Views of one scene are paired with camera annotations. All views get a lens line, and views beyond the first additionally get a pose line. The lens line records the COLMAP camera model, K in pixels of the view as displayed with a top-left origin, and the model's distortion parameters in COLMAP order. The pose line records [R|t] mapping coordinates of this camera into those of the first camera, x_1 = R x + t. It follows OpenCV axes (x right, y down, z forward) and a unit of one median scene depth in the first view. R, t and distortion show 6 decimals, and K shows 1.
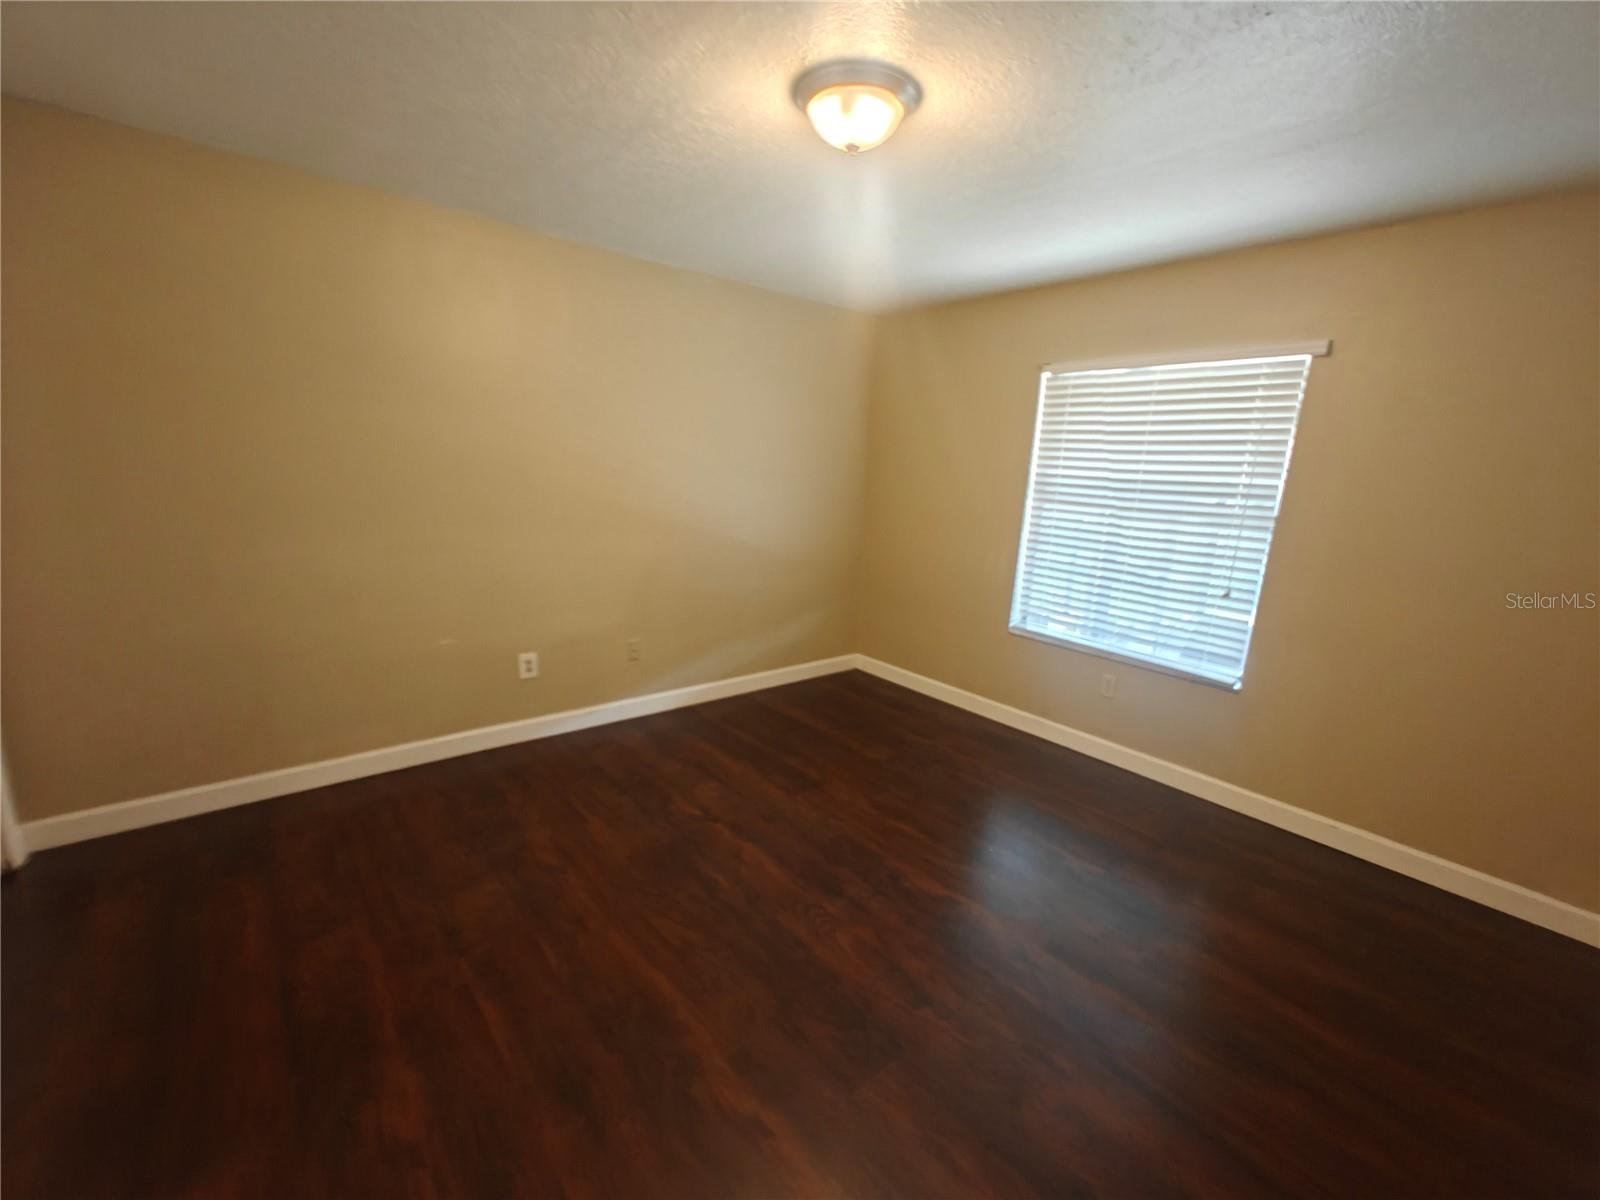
lens RADIAL K [[667.8, 0, 800.7], [0, 667.8, 602.5], [0, 0, 1]] dist [0.008424, -0.002849]
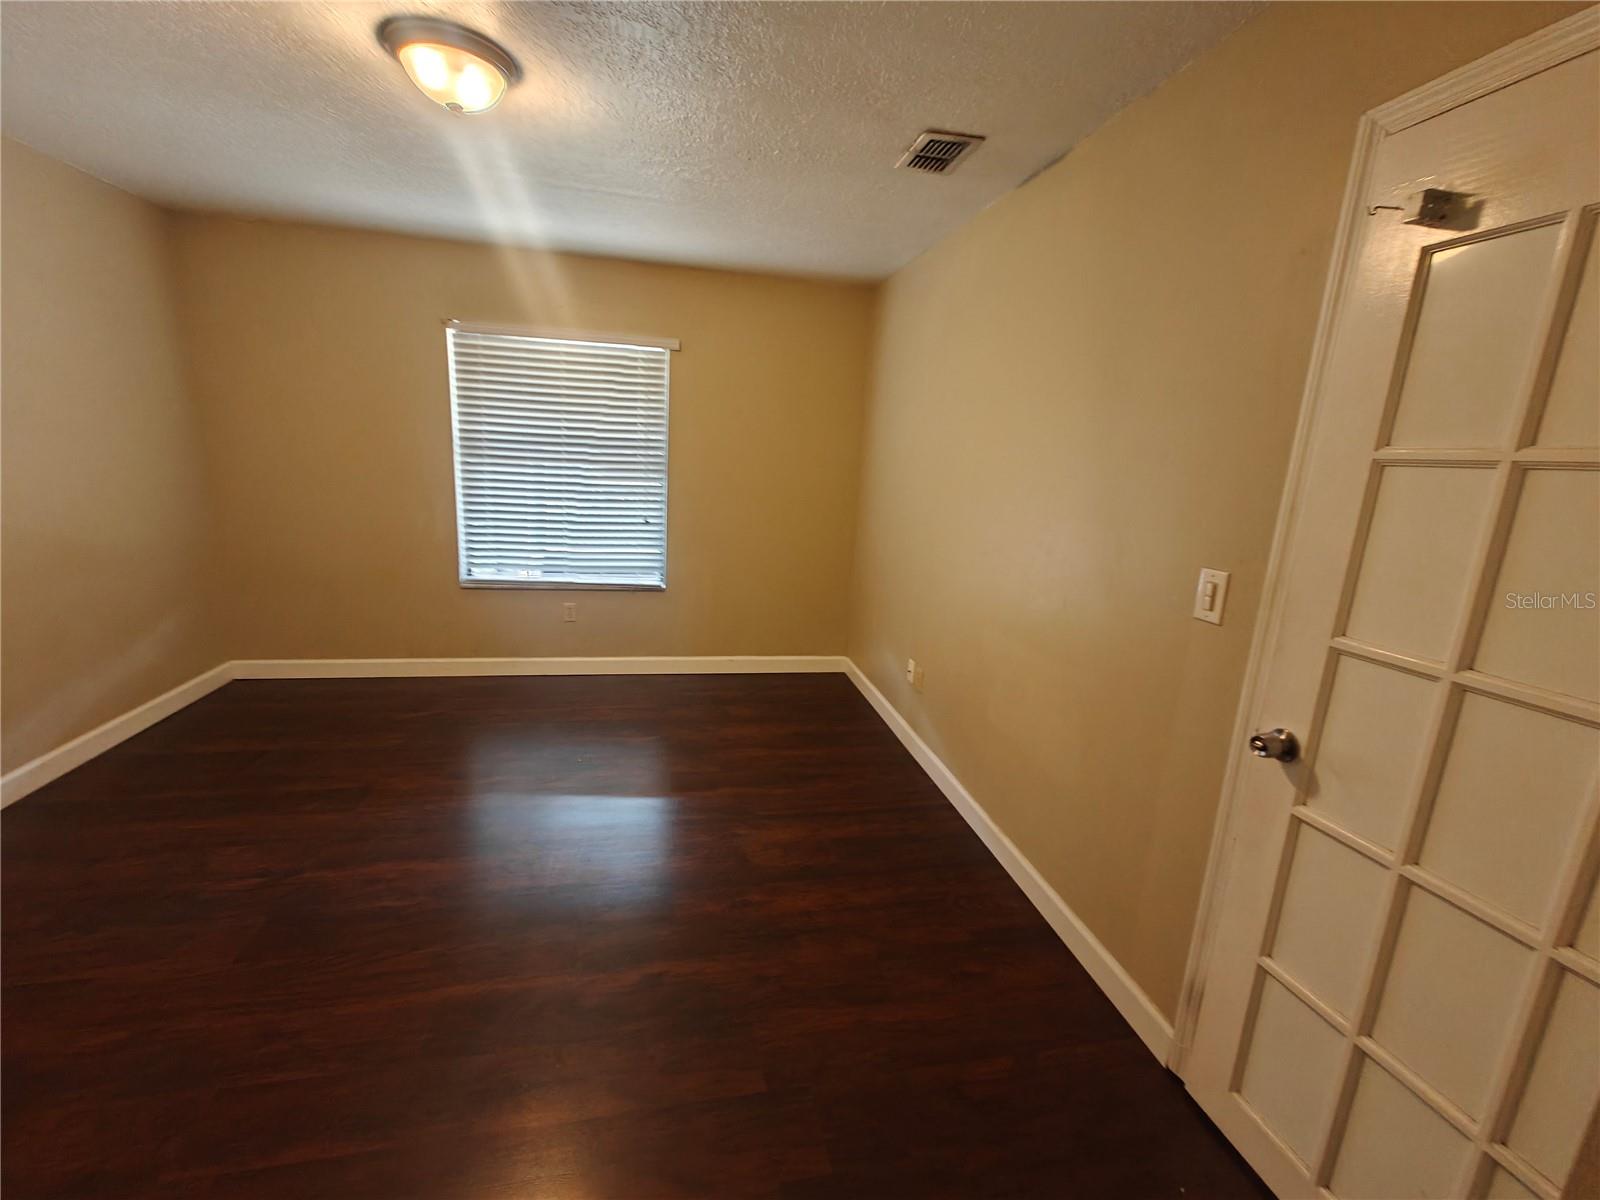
lens RADIAL K [[667.8, 0, 798.5], [0, 667.8, 599.3], [0, 0, 1]] dist [0.008424, -0.002849]
pose [[0.467469, -0.207028, 0.859426, -0.366362], [0.153726, 0.976416, 0.151593, -0.013443], [-0.870541, 0.061251, 0.488270, 0.064433]]
